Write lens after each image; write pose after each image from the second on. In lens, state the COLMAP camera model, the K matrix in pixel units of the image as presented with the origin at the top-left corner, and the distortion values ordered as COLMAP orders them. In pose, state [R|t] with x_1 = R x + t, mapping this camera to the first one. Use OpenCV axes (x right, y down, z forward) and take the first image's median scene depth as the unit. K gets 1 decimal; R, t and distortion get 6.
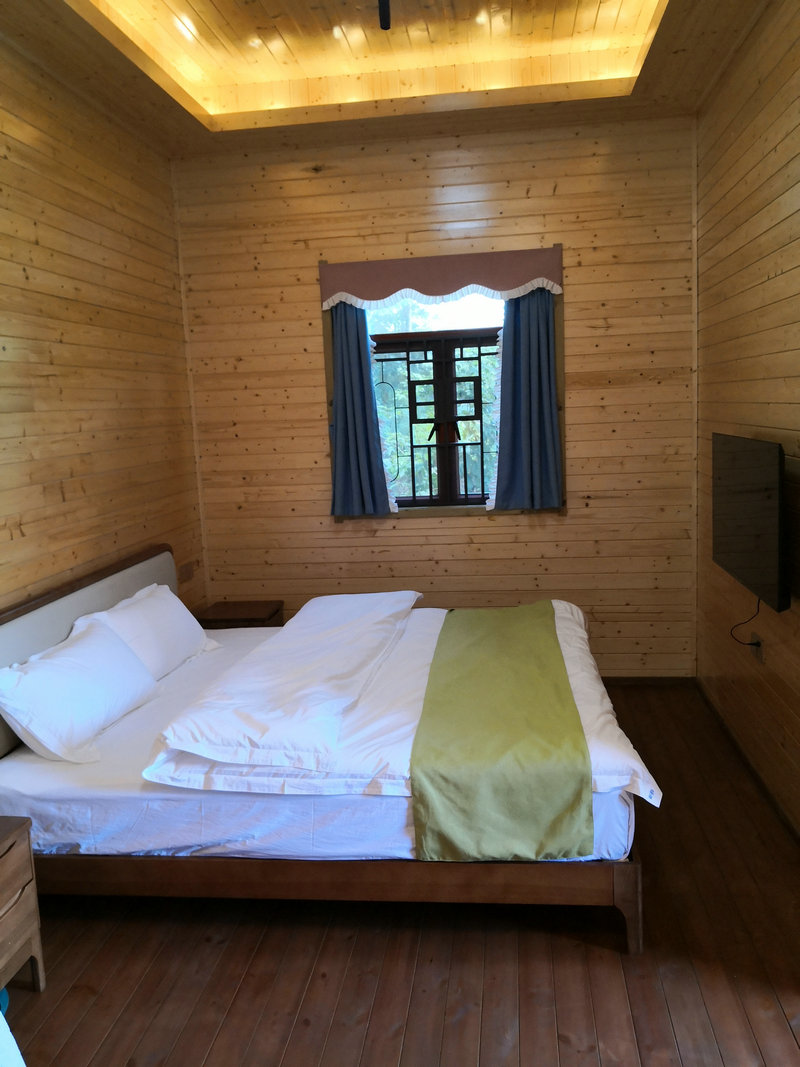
lens RADIAL K [[876.0, 0, 399.1], [0, 876.0, 531.4], [0, 0, 1]] dist [0.037835, -0.074670]
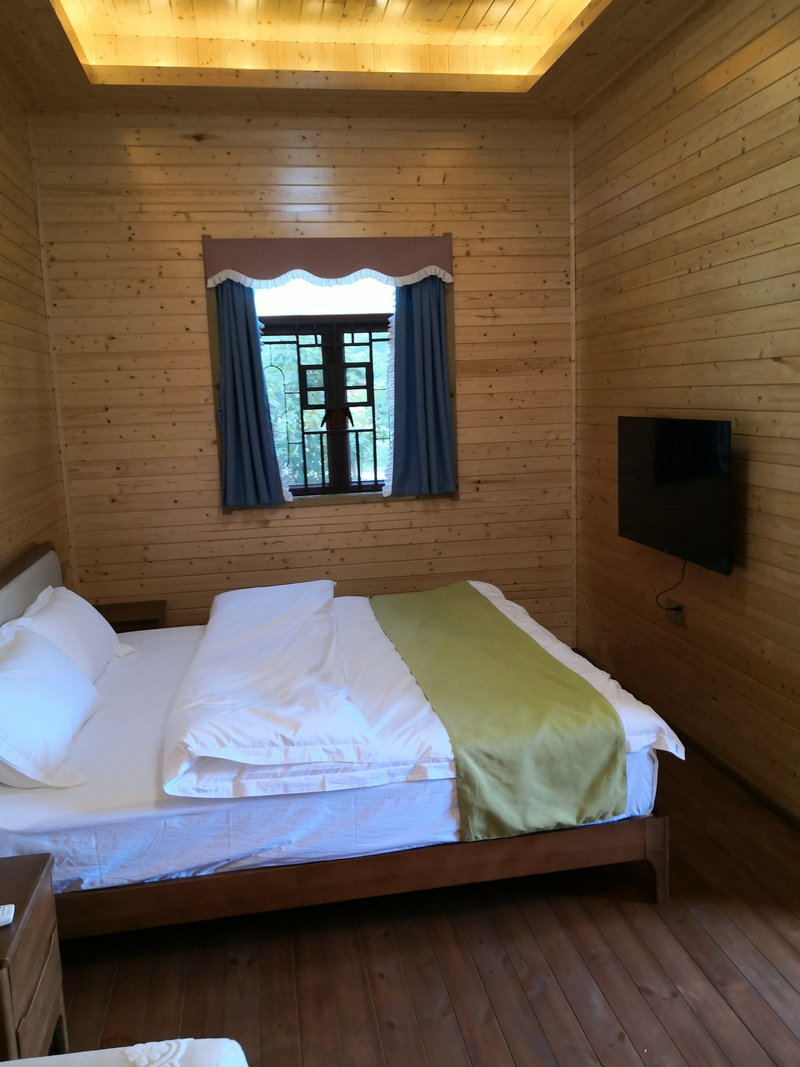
lens RADIAL K [[876.0, 0, 399.4], [0, 876.0, 529.5], [0, 0, 1]] dist [0.037835, -0.074670]
pose [[0.956825, -0.034358, 0.288626, -0.249683], [0.034861, 0.999386, 0.003398, 0.015259], [-0.288565, 0.006811, 0.957436, 0.061465]]
